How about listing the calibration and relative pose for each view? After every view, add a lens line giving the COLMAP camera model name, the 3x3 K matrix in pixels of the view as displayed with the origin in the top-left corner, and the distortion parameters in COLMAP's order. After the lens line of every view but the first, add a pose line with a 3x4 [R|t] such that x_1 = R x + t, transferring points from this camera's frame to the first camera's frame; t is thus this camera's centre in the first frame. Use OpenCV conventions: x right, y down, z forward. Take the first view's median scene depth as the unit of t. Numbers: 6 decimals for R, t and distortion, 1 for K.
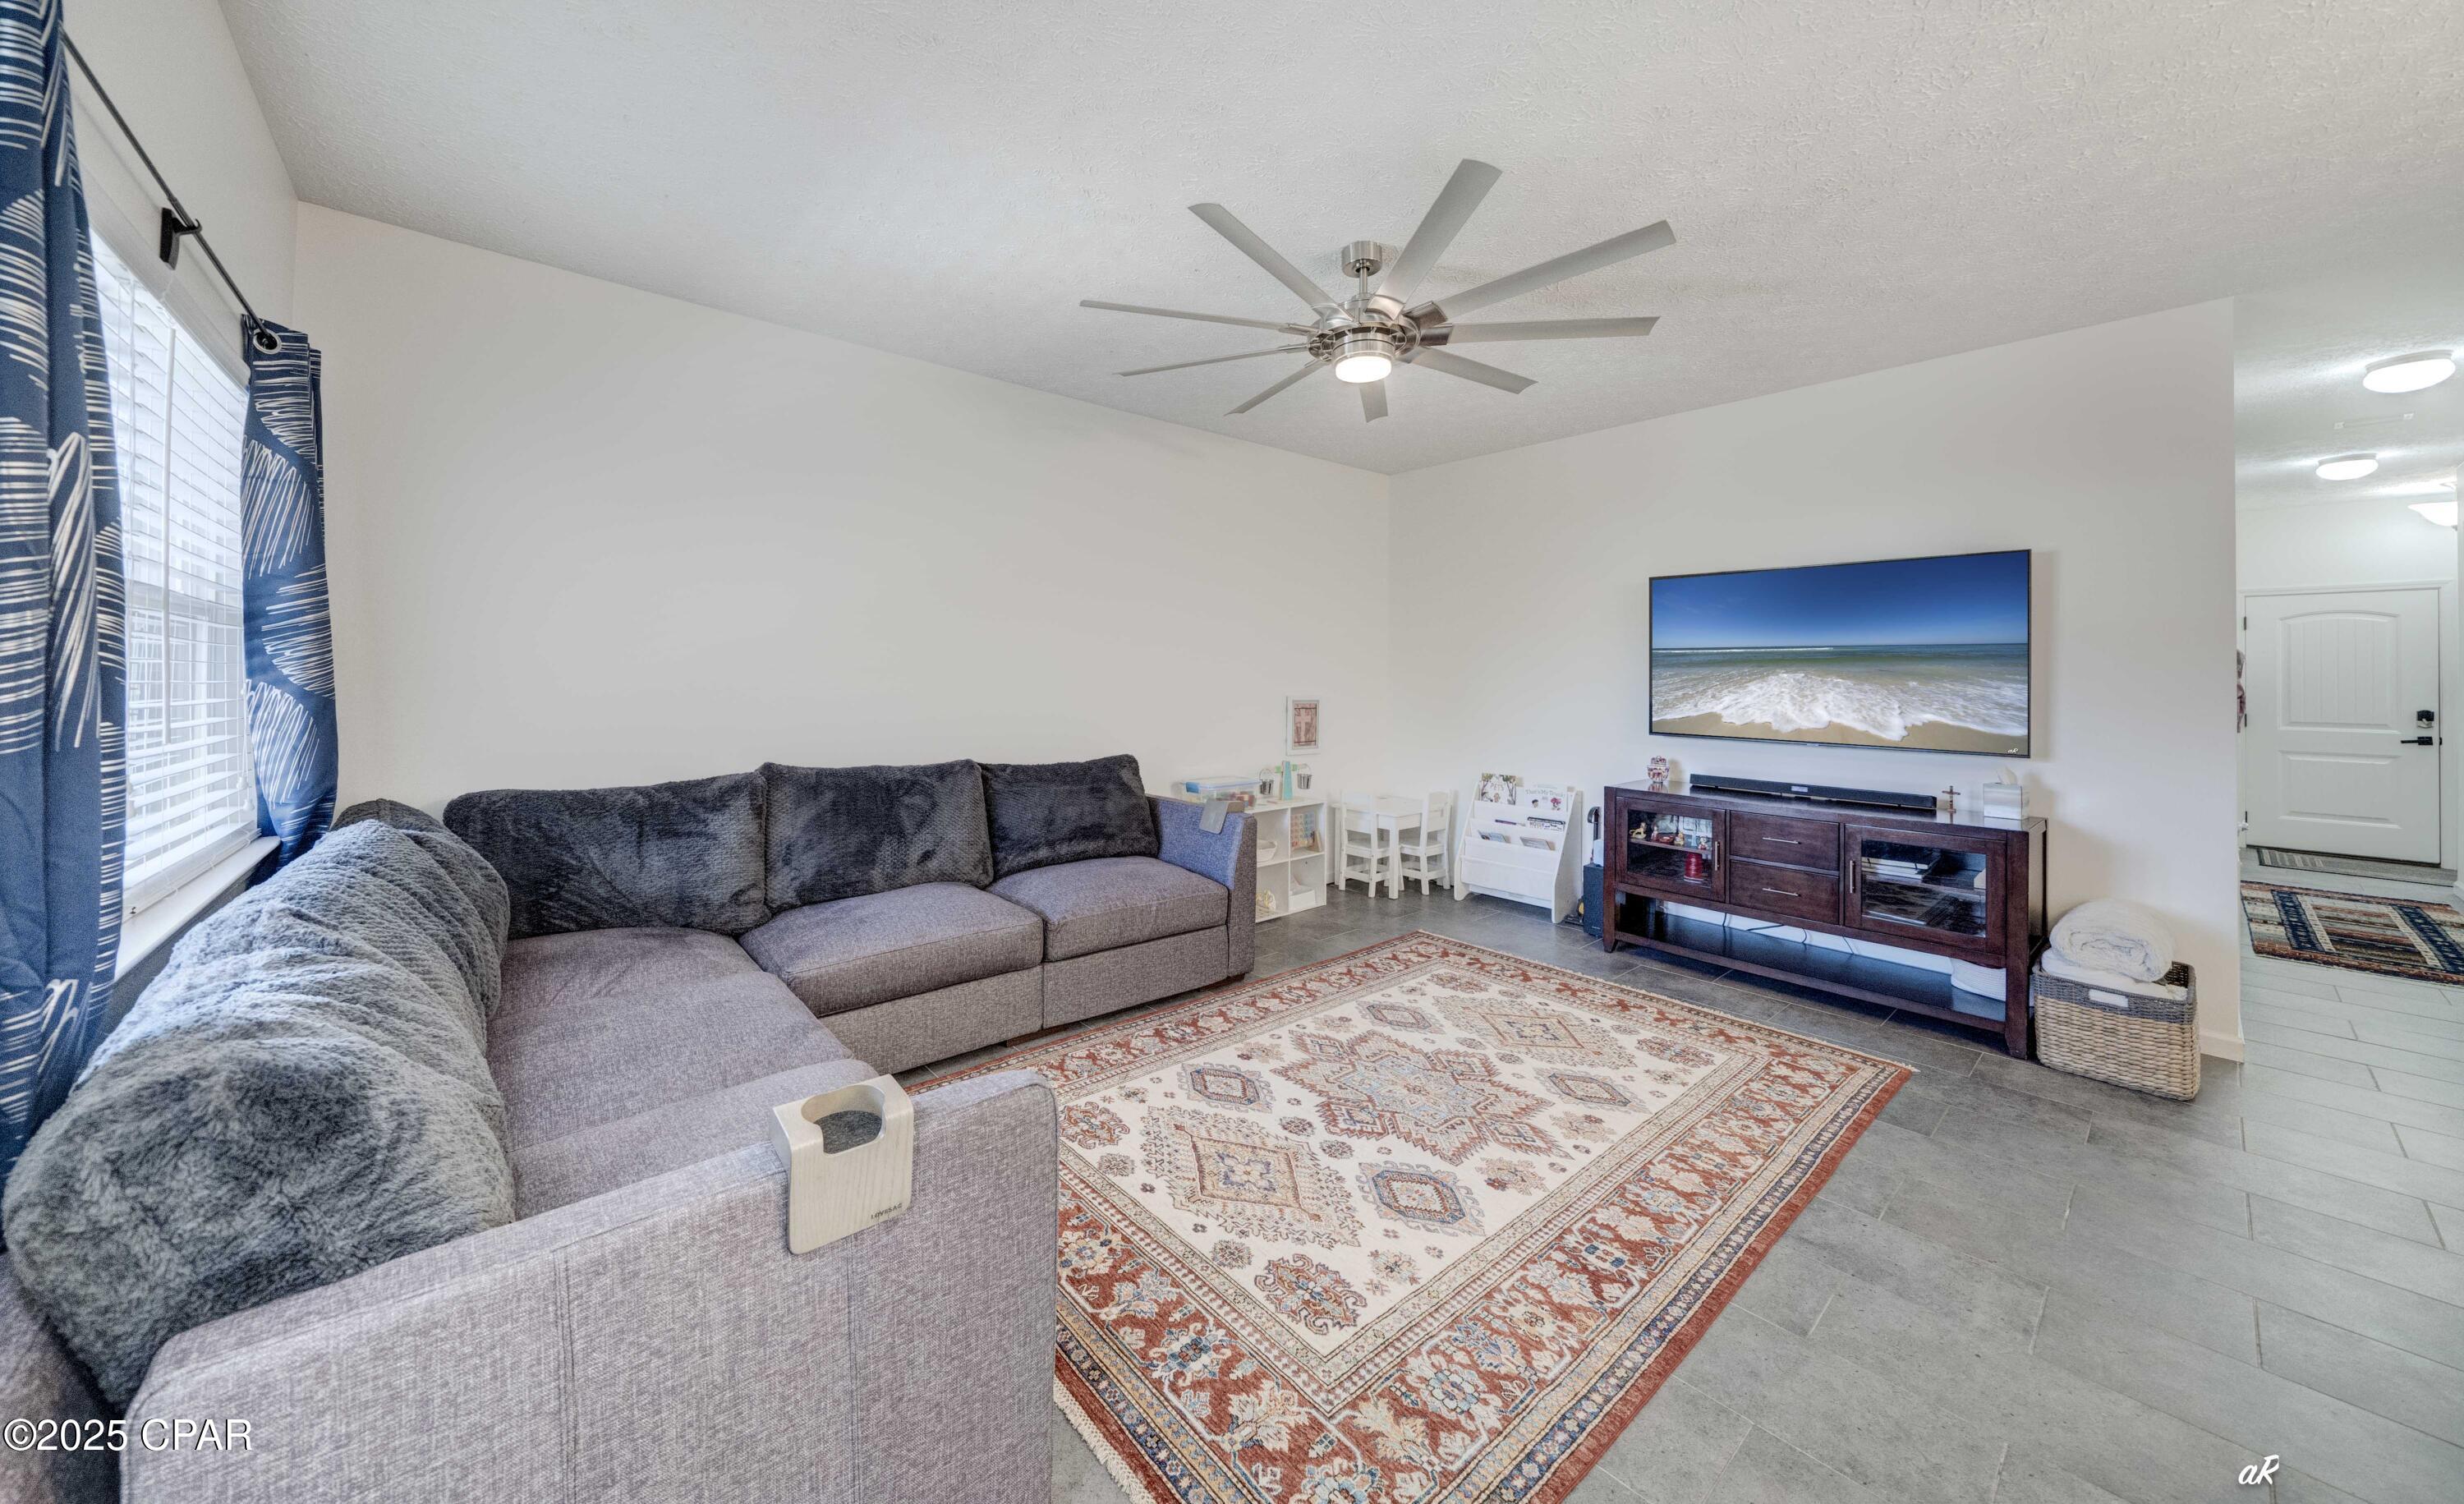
lens RADIAL K [[835.0, 0, 1220.9], [0, 835.0, 670.4], [0, 0, 1]] dist [-0.007122, -0.000225]
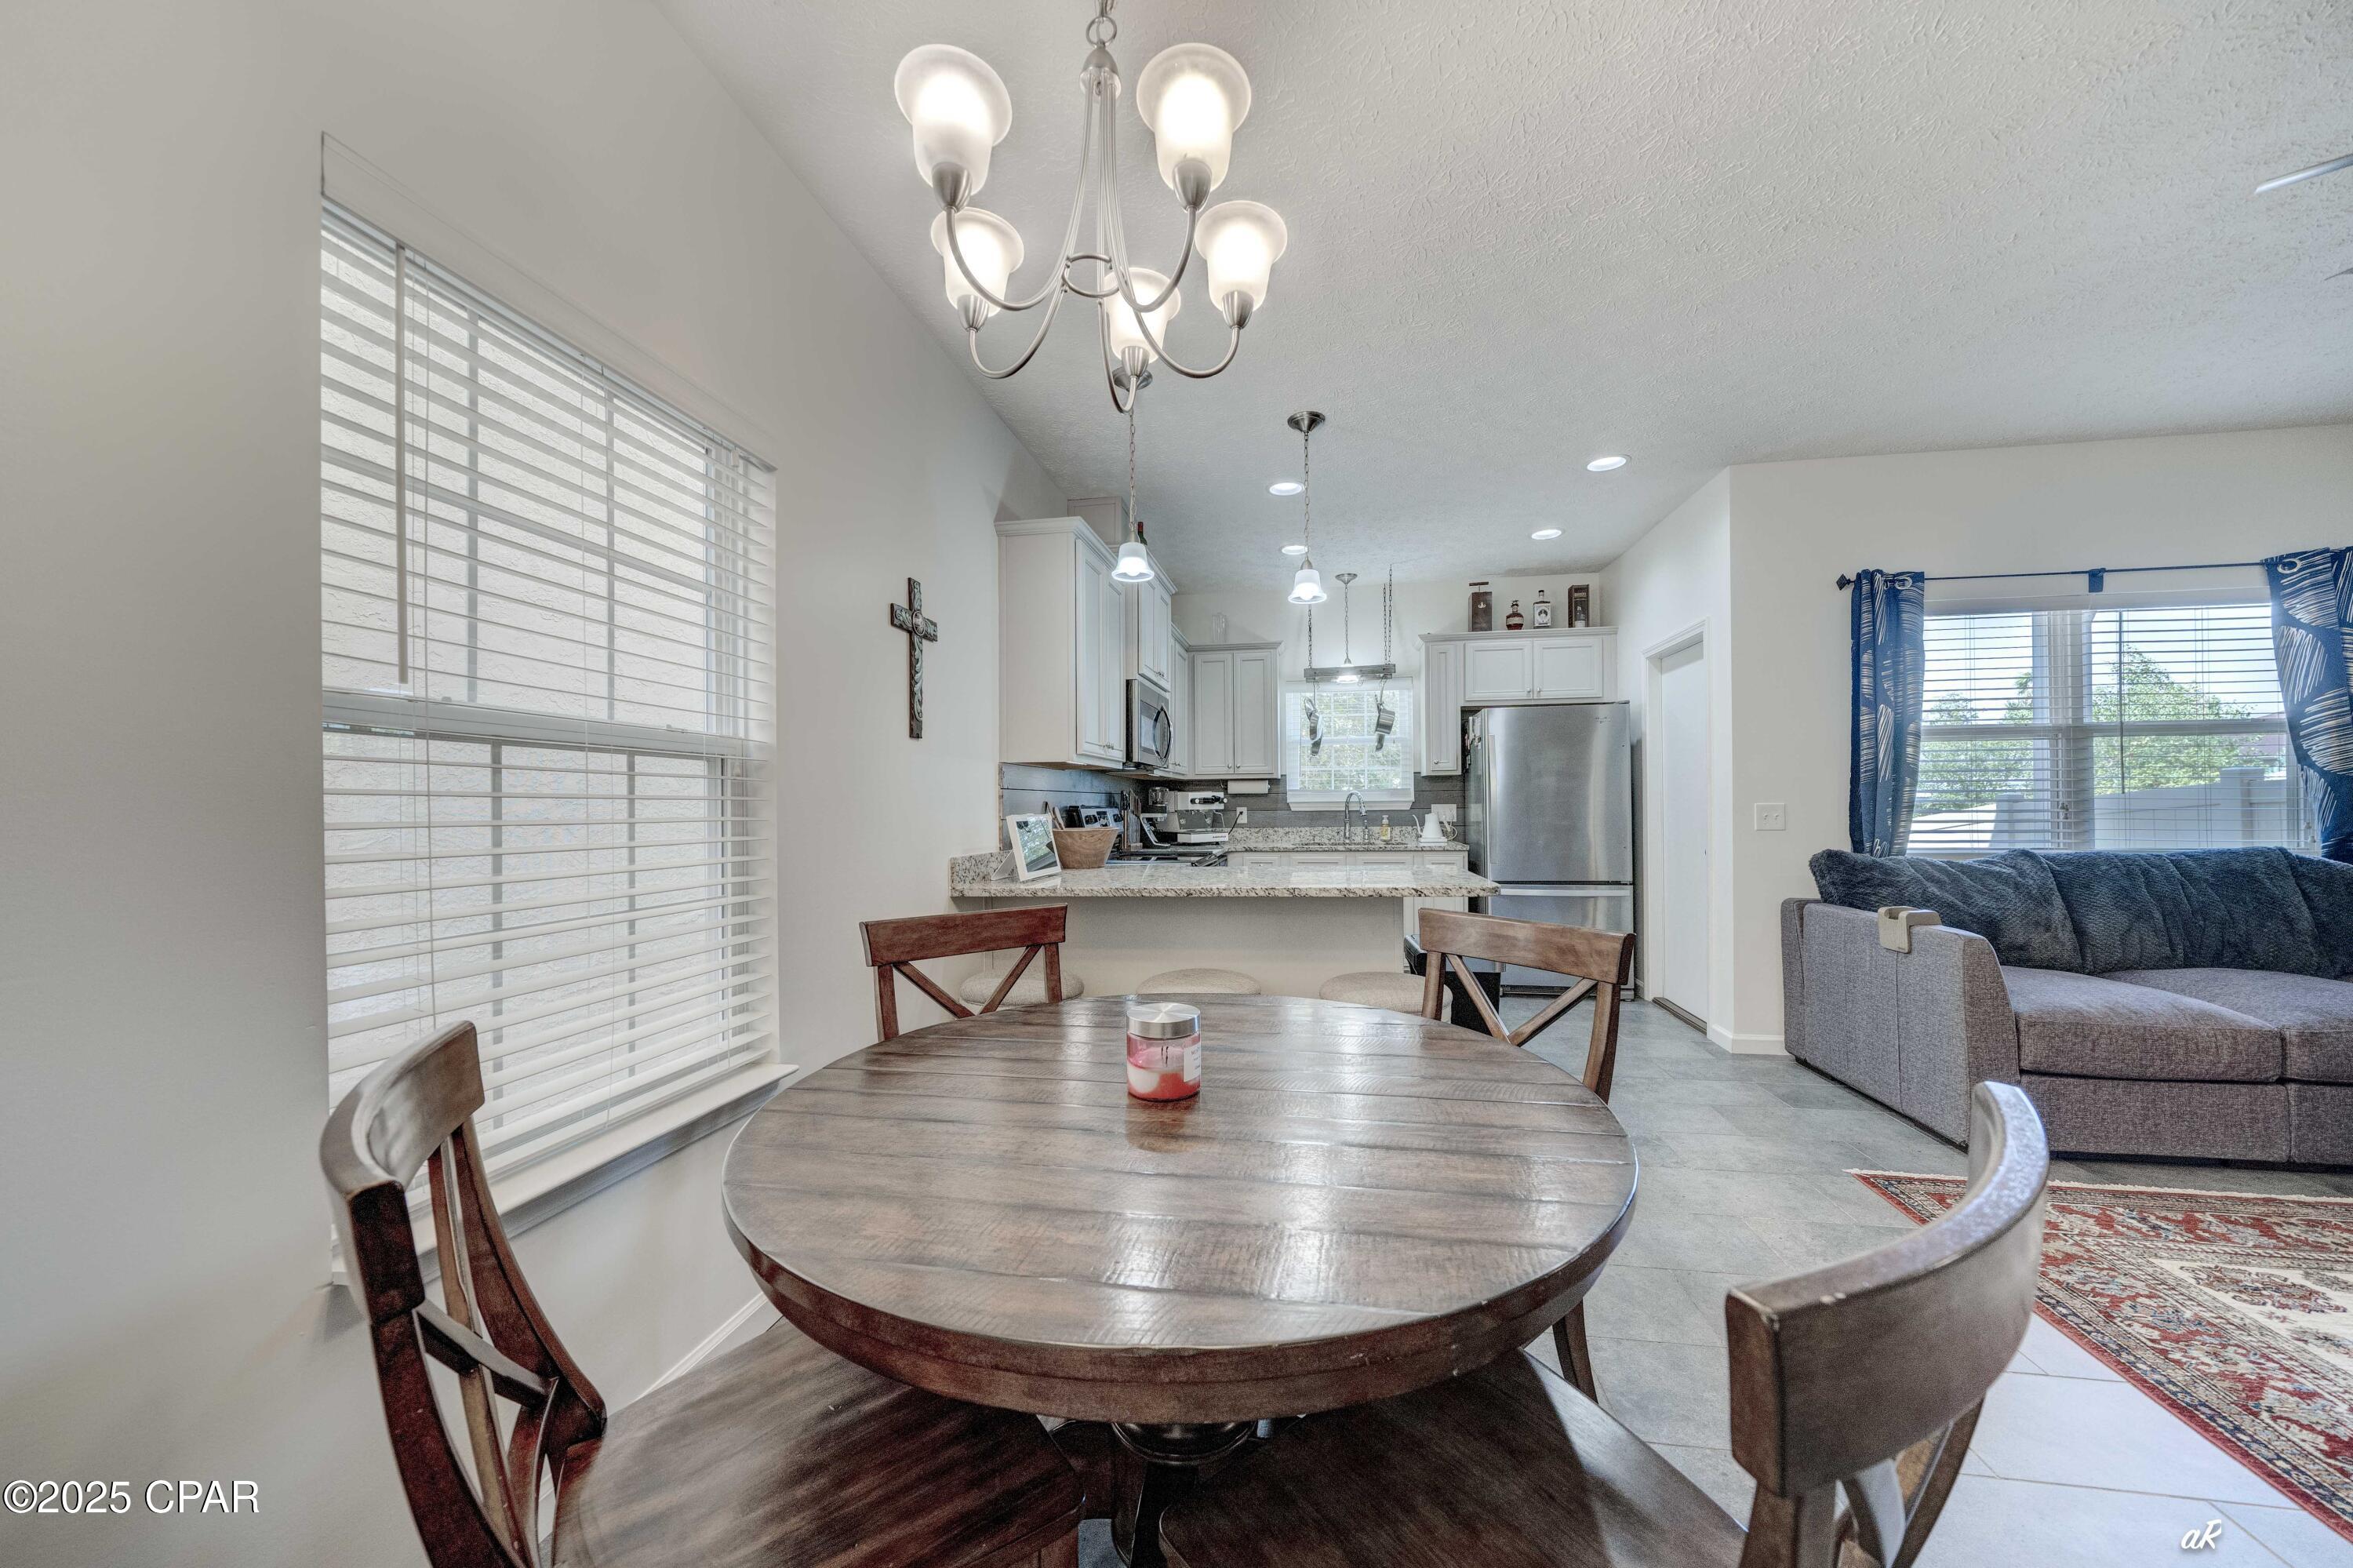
lens RADIAL K [[821.7, 0, 1179.9], [0, 821.7, 799.3], [0, 0, 1]] dist [-0.003762, 0.000431]
pose [[-0.765861, -0.006727, -0.642971, 1.181959], [0.007241, 0.999792, -0.019085, 0.068710], [0.642965, -0.019272, -0.765653, 0.572803]]
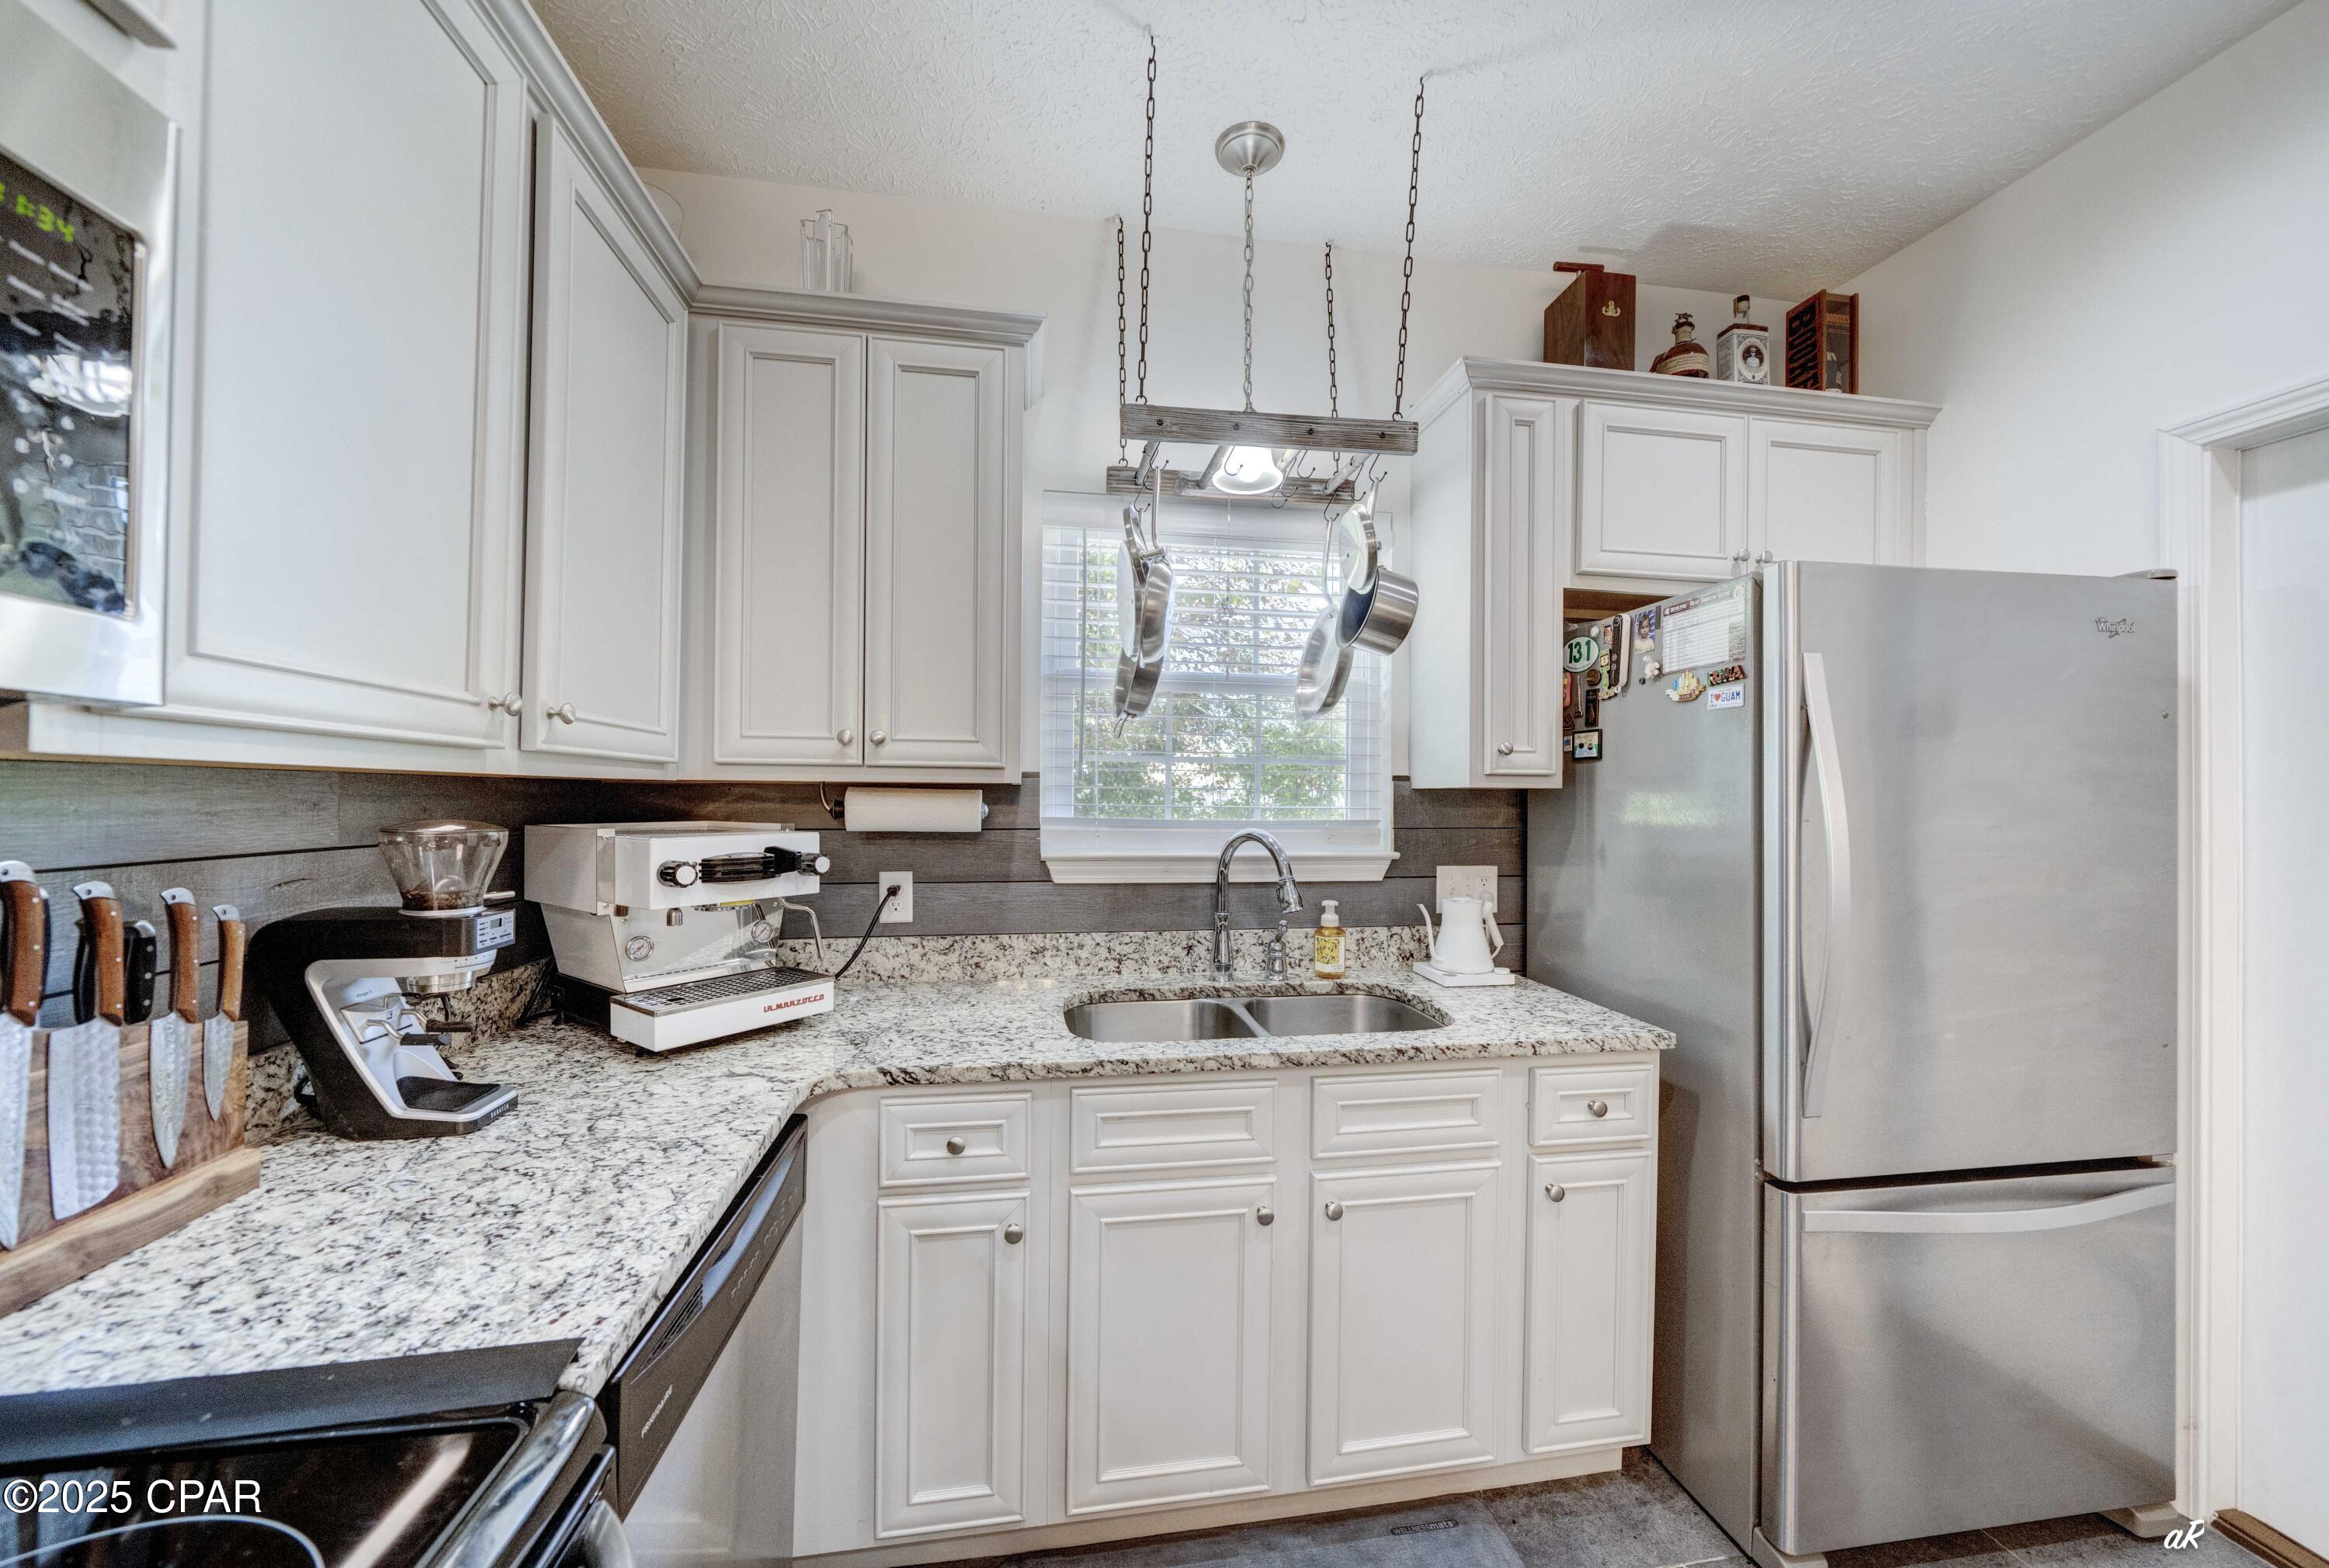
lens RADIAL K [[868.8, 0, 1157.6], [0, 868.8, 800.5], [0, 0, 1]] dist [-0.003578, -0.000207]
pose [[-0.515642, -0.009298, -0.856754, 0.223159], [-0.009593, 0.999941, -0.005078, -0.003602], [0.856751, 0.005601, -0.515701, -0.372057]]
